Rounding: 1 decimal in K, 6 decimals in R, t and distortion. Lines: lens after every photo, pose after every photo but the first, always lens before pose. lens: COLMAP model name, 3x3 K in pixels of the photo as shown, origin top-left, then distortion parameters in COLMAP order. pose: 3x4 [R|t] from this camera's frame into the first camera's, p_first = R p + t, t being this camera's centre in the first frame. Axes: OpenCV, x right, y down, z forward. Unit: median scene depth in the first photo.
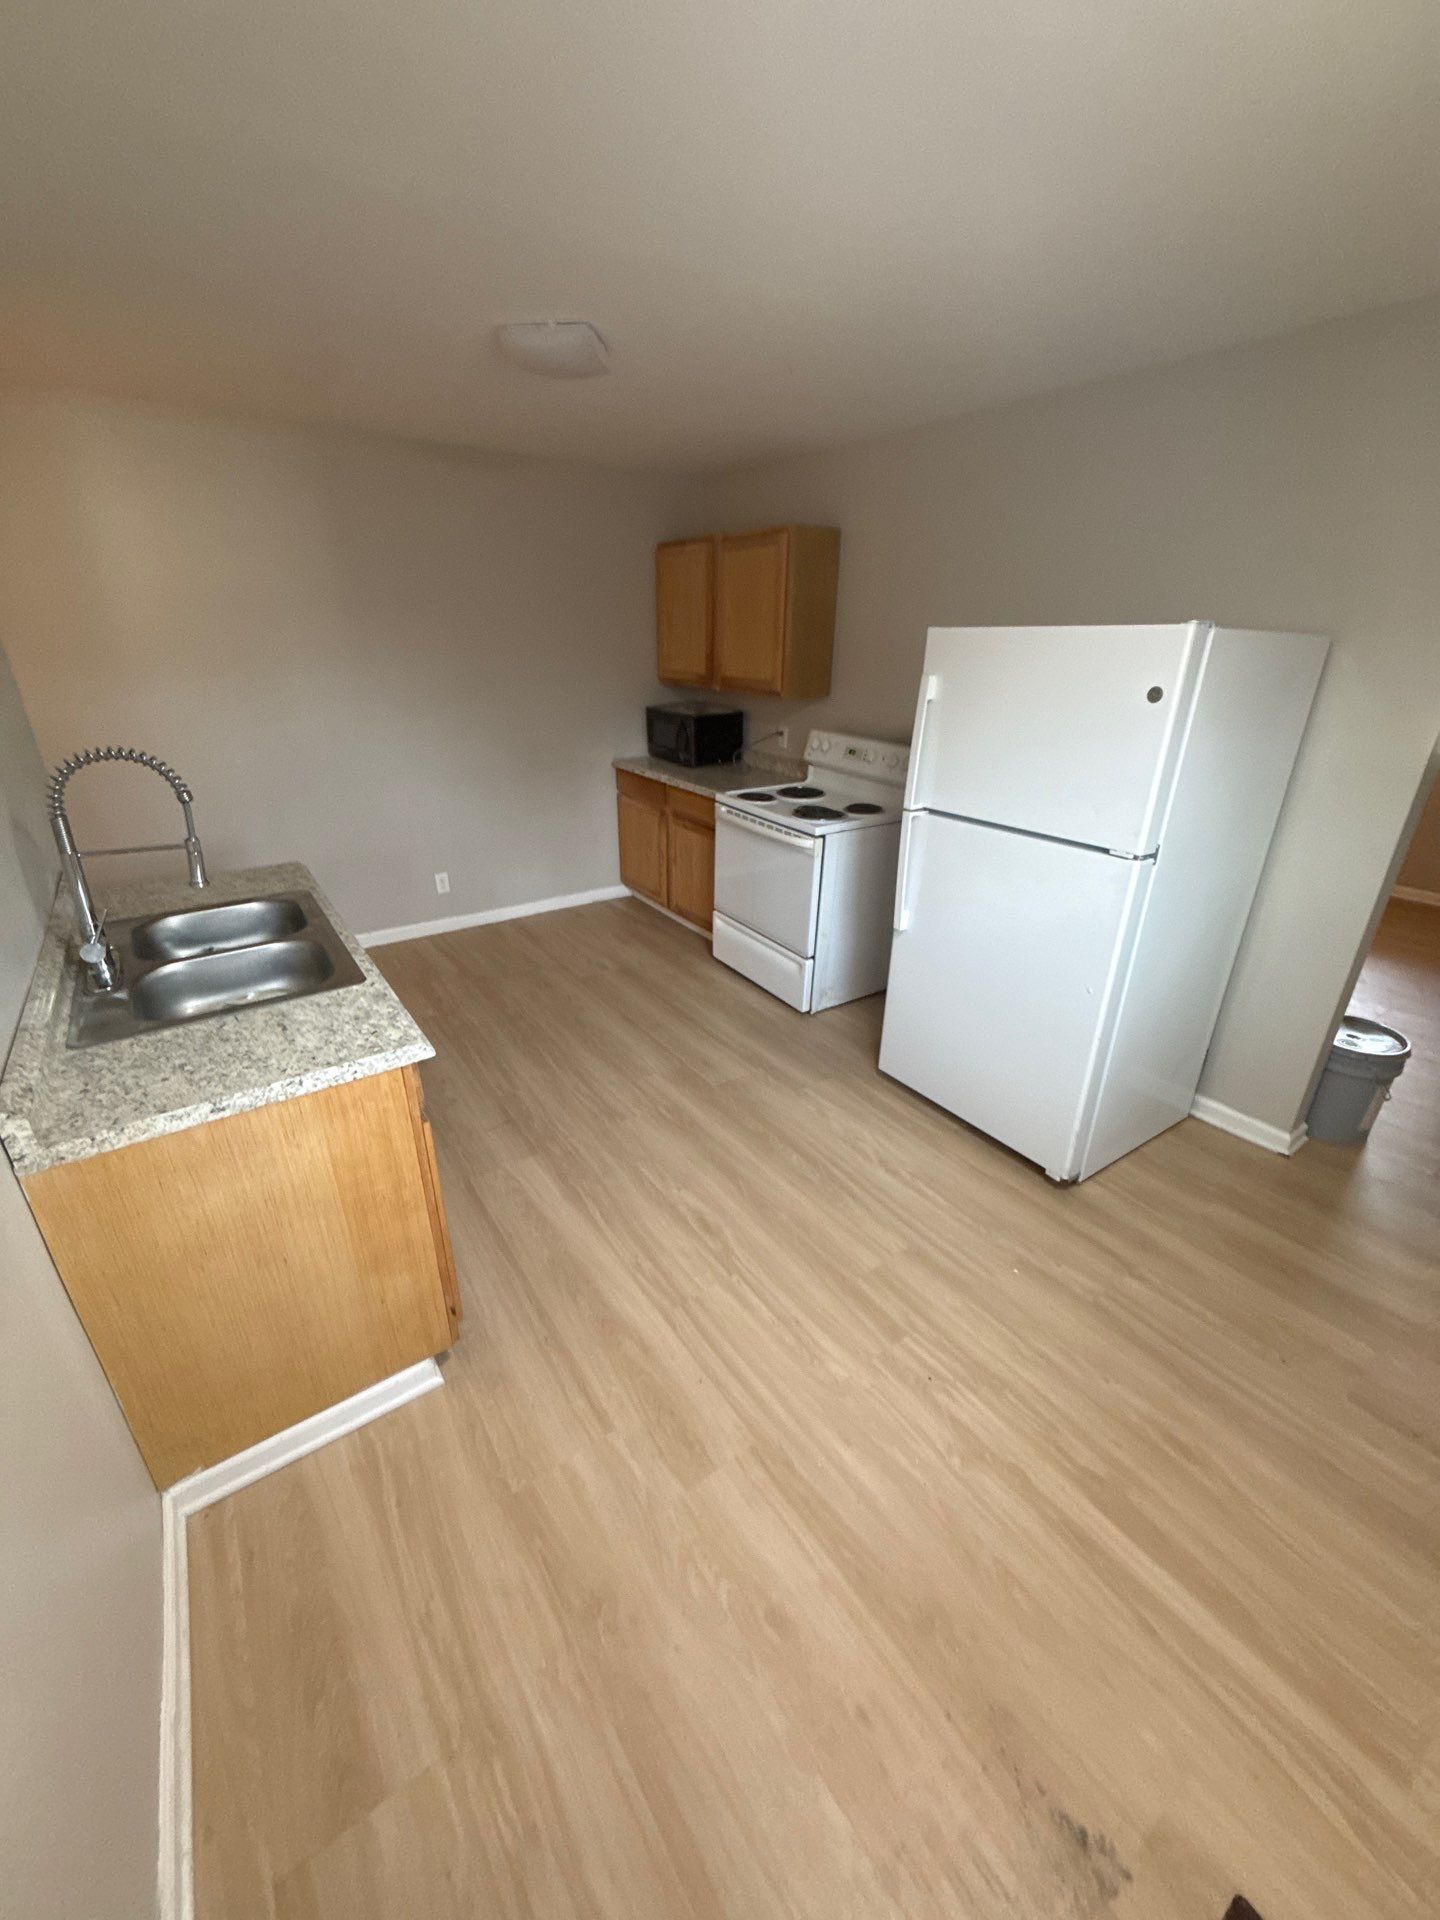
lens RADIAL K [[762.7, 0, 720.0], [0, 762.7, 960.0], [0, 0, 1]] dist [-0.004376, 0.000096]
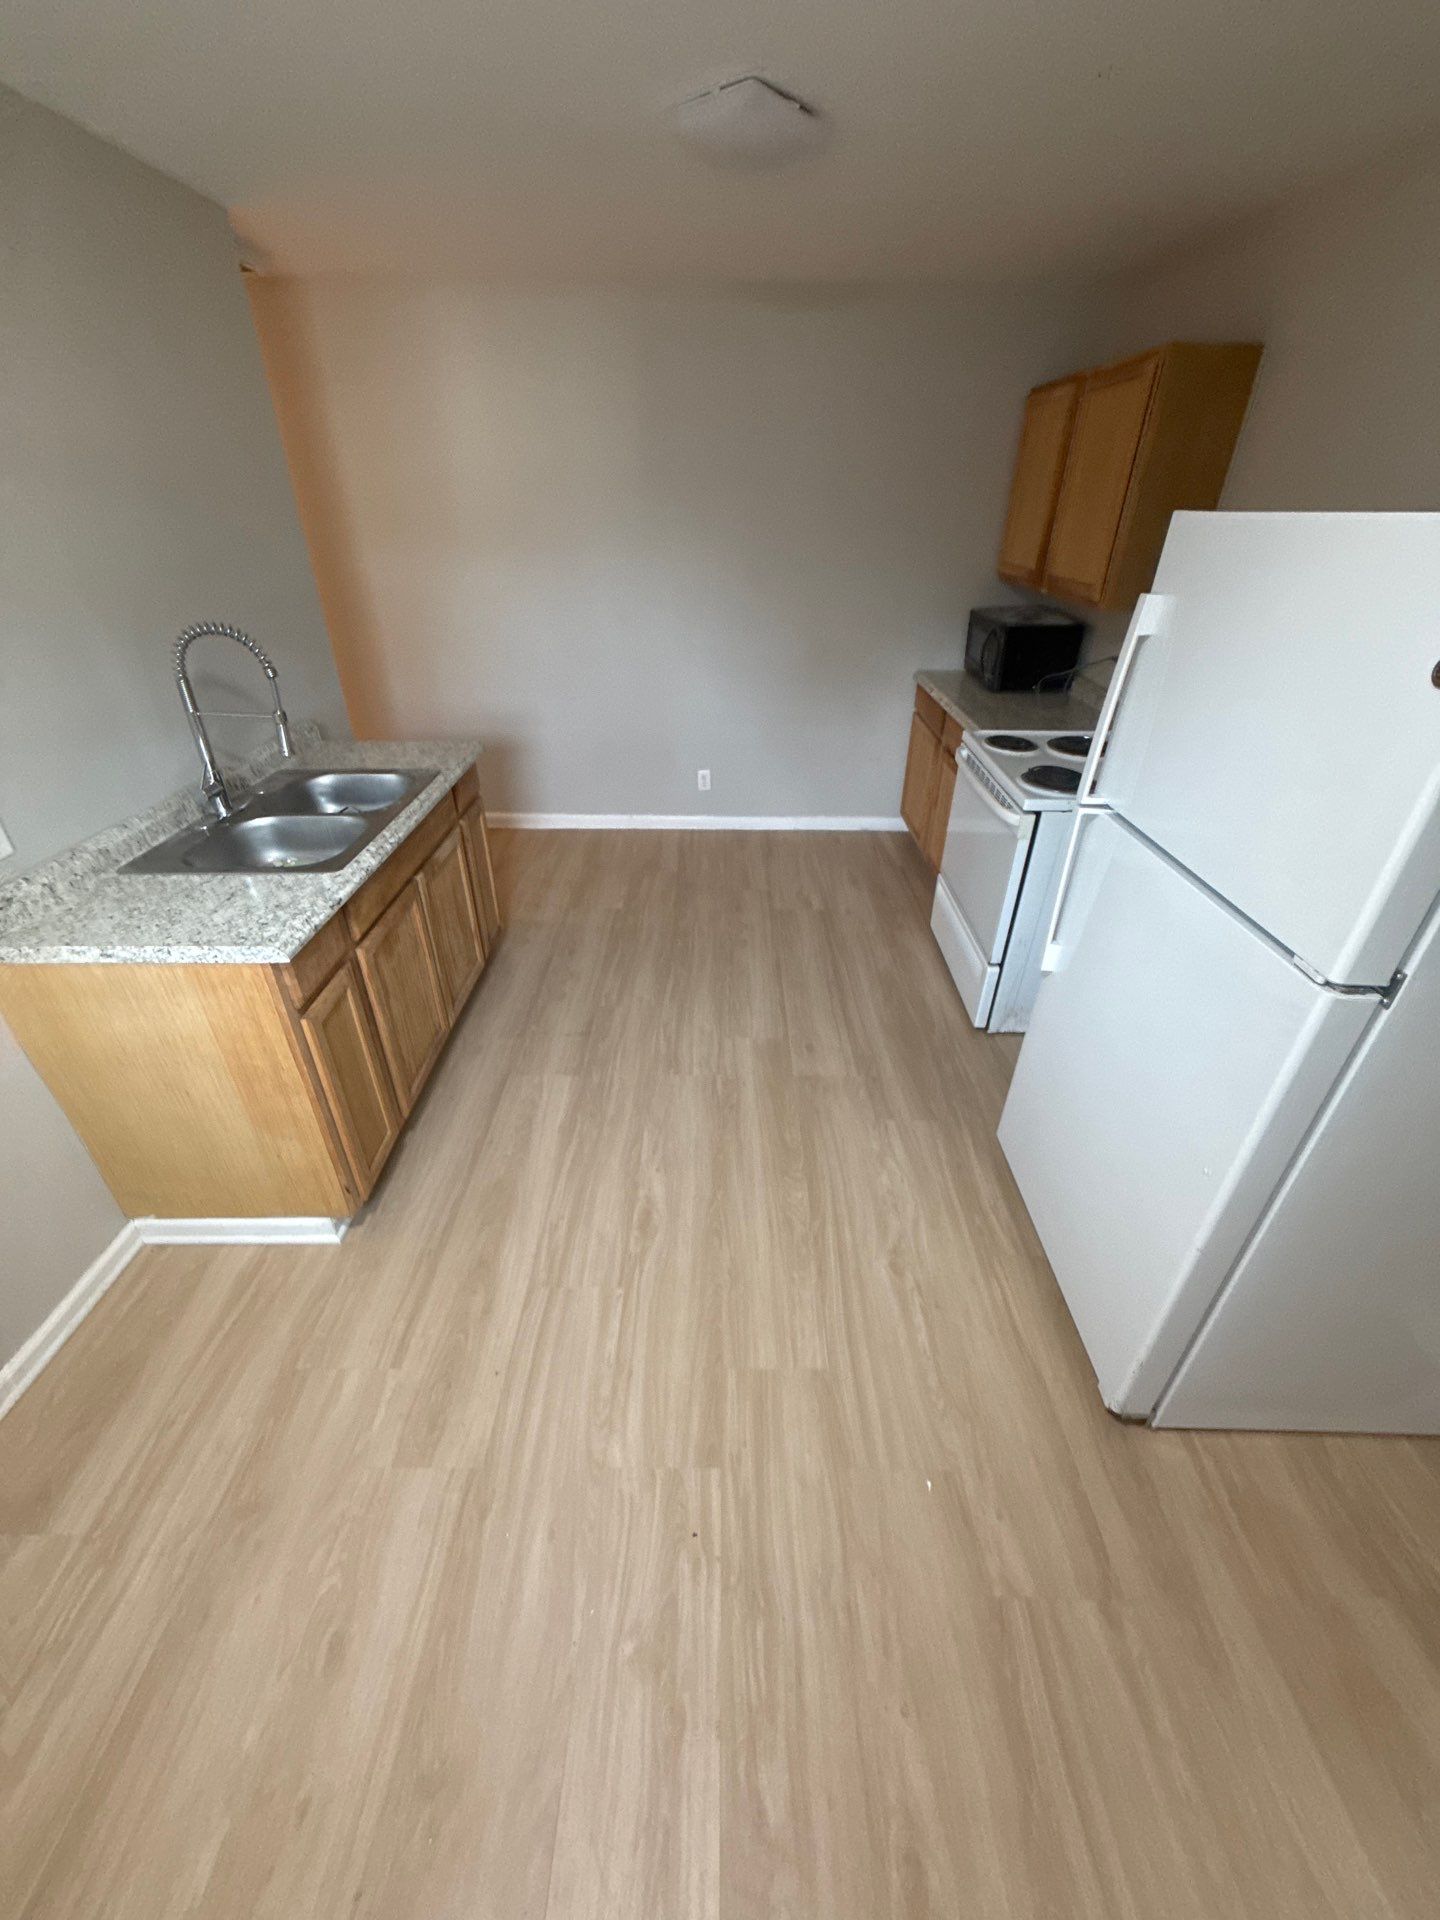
lens RADIAL K [[762.7, 0, 720.0], [0, 762.7, 960.0], [0, 0, 1]] dist [-0.004376, 0.000096]
pose [[0.816956, 0.294301, -0.495954, 0.466229], [-0.226878, 0.954654, 0.192773, -0.158768], [0.530198, -0.044966, 0.846681, 0.342809]]
